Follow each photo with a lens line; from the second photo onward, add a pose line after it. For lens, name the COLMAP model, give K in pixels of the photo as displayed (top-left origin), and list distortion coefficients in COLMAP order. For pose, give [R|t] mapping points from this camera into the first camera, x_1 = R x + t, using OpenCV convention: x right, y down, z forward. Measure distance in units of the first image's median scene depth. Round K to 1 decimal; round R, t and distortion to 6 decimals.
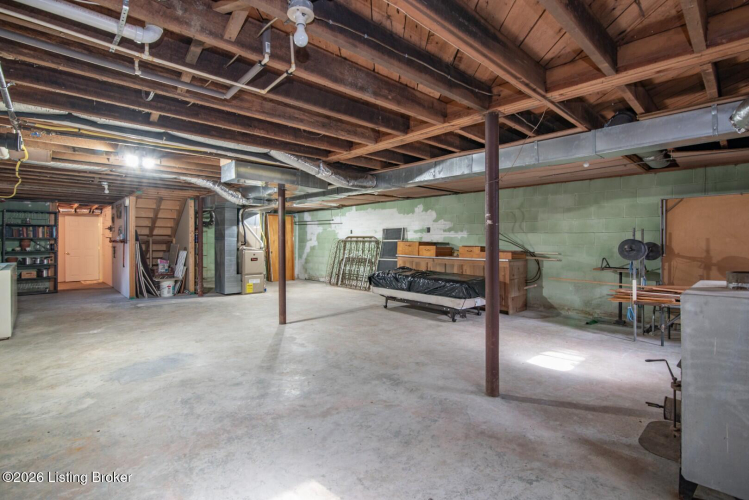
lens RADIAL K [[342.1, 0, 360.8], [0, 342.1, 248.0], [0, 0, 1]] dist [-0.000757, 0.000160]
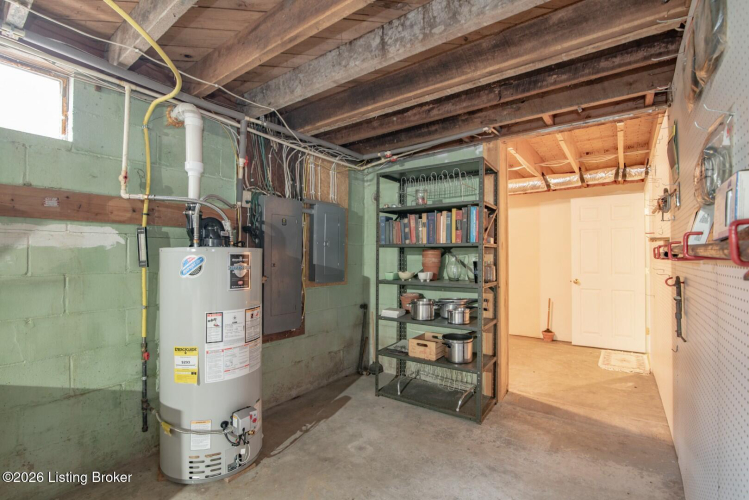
lens RADIAL K [[348.9, 0, 374.5], [0, 348.9, 250.0], [0, 0, 1]] dist [-0.000618, -0.000003]
pose [[0.201675, -0.009106, -0.979410, -0.458514], [-0.018696, 0.999739, -0.013145, -0.013642], [0.979274, 0.020962, 0.201453, 0.645698]]
